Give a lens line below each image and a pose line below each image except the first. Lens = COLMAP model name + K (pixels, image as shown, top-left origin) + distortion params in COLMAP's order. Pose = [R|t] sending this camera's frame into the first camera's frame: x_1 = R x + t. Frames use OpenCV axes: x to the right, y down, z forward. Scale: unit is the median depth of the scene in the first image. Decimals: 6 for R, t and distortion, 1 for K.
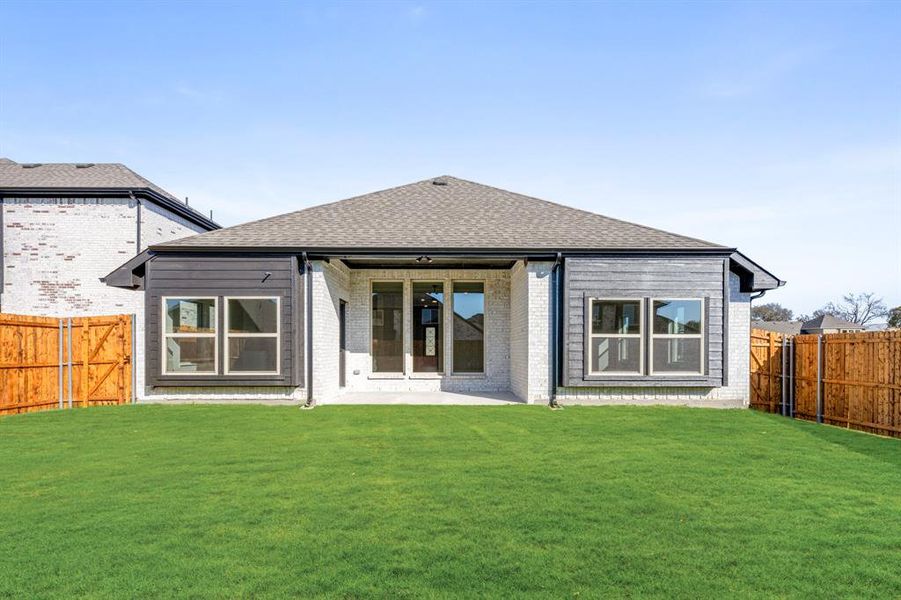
lens RADIAL K [[454.2, 0, 450.1], [0, 454.2, 346.1], [0, 0, 1]] dist [0.003434, 0.000176]
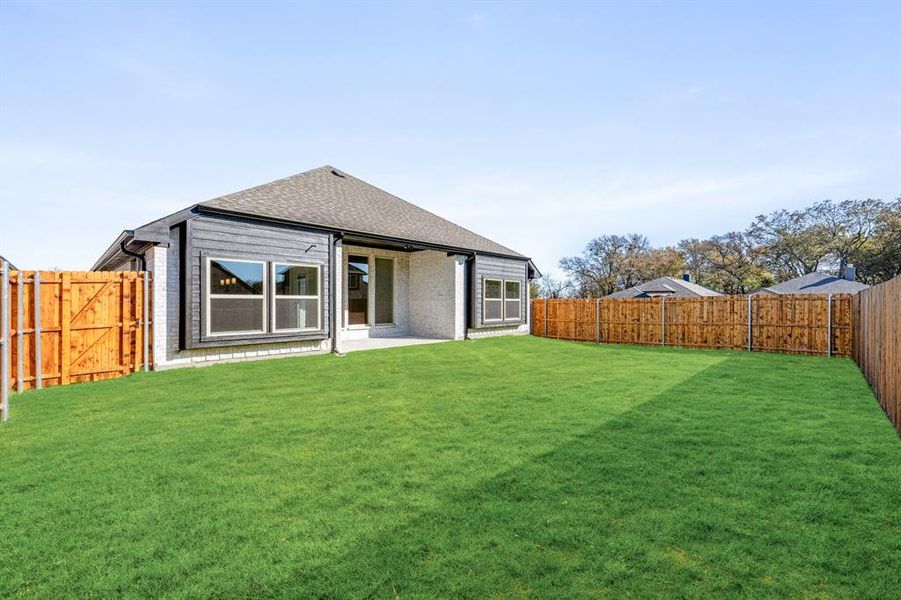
lens RADIAL K [[429.5, 0, 452.7], [0, 429.5, 309.1], [0, 0, 1]] dist [-0.001581, -0.000244]
pose [[0.645166, -0.011535, 0.763955, -0.990019], [0.005873, 0.999931, 0.010139, -0.001708], [-0.764020, -0.002055, 0.645190, -0.009890]]
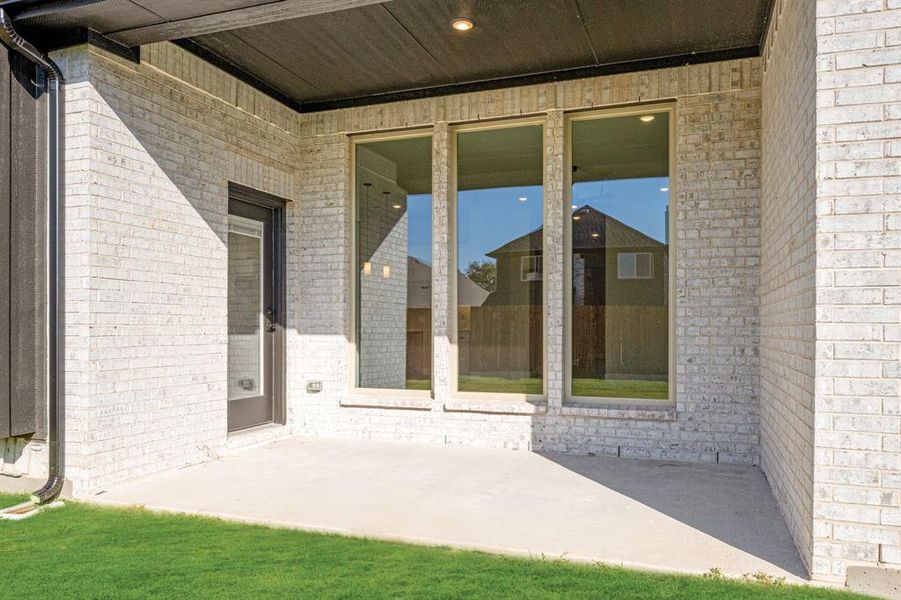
lens RADIAL K [[690.6, 0, 451.0], [0, 690.6, 324.7], [0, 0, 1]] dist [-0.001015, -0.000367]
pose [[0.939425, -0.000994, -0.342754, 0.122146], [0.002335, 0.999991, 0.003500, 0.005836], [0.342748, -0.004088, 0.939419, 0.634856]]
